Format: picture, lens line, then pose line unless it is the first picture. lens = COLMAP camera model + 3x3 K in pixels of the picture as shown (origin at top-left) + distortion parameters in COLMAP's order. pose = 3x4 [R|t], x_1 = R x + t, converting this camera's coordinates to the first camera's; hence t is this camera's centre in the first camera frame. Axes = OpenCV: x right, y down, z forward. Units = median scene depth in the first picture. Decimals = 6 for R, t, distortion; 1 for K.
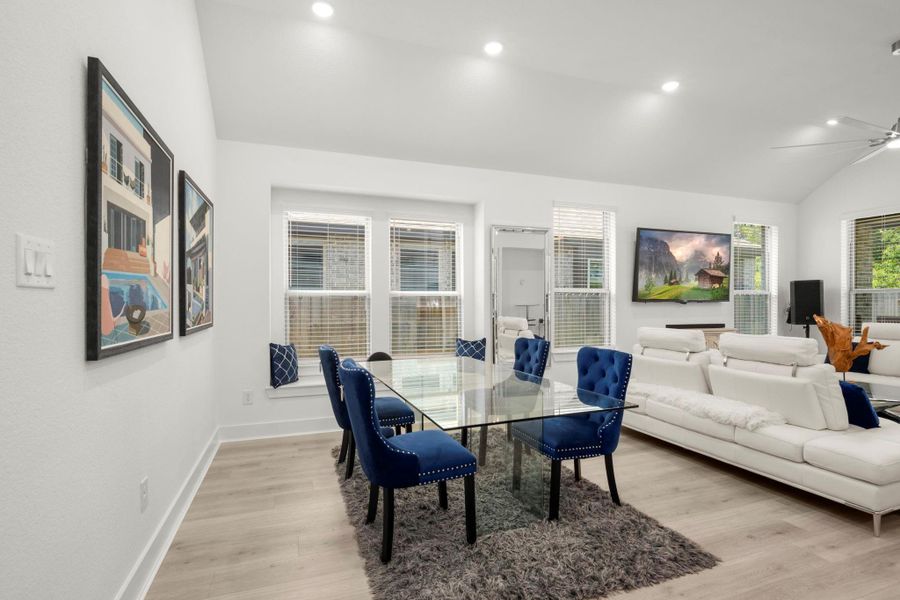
lens RADIAL K [[437.8, 0, 448.3], [0, 437.8, 304.9], [0, 0, 1]] dist [-0.027653, 0.018047]
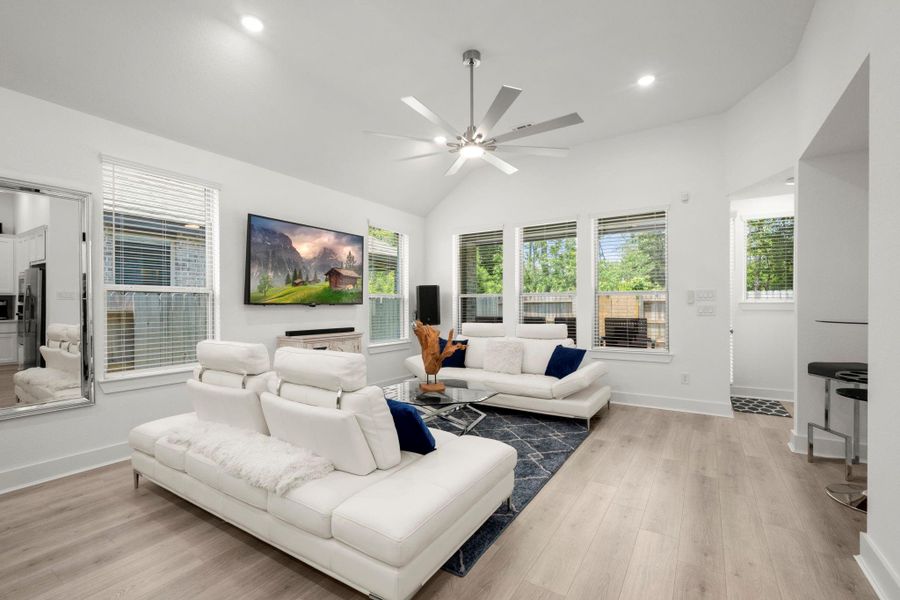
lens RADIAL K [[398.0, 0, 452.5], [0, 398.0, 313.5], [0, 0, 1]] dist [-0.000103, 0.000176]
pose [[0.787629, -0.015281, 0.615961, 0.269420], [0.005186, 0.999821, 0.018173, -0.002029], [-0.616128, -0.011119, 0.787567, 0.176850]]
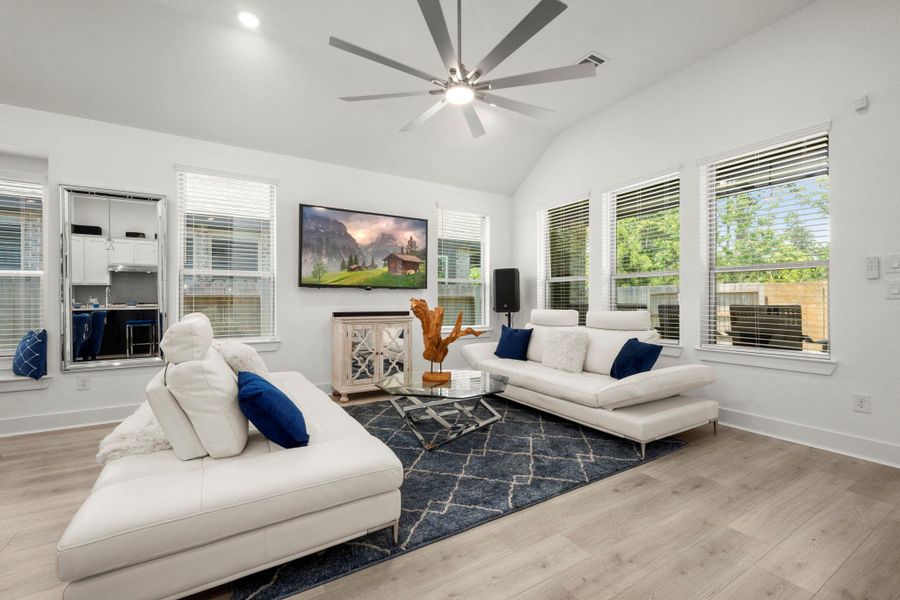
lens RADIAL K [[379.4, 0, 449.2], [0, 379.4, 315.1], [0, 0, 1]] dist [0.000721, 0.000000]
pose [[0.980163, -0.011507, 0.197858, 0.559597], [0.005580, 0.999520, 0.030486, 0.025351], [-0.198114, -0.028777, 0.979756, 0.174568]]
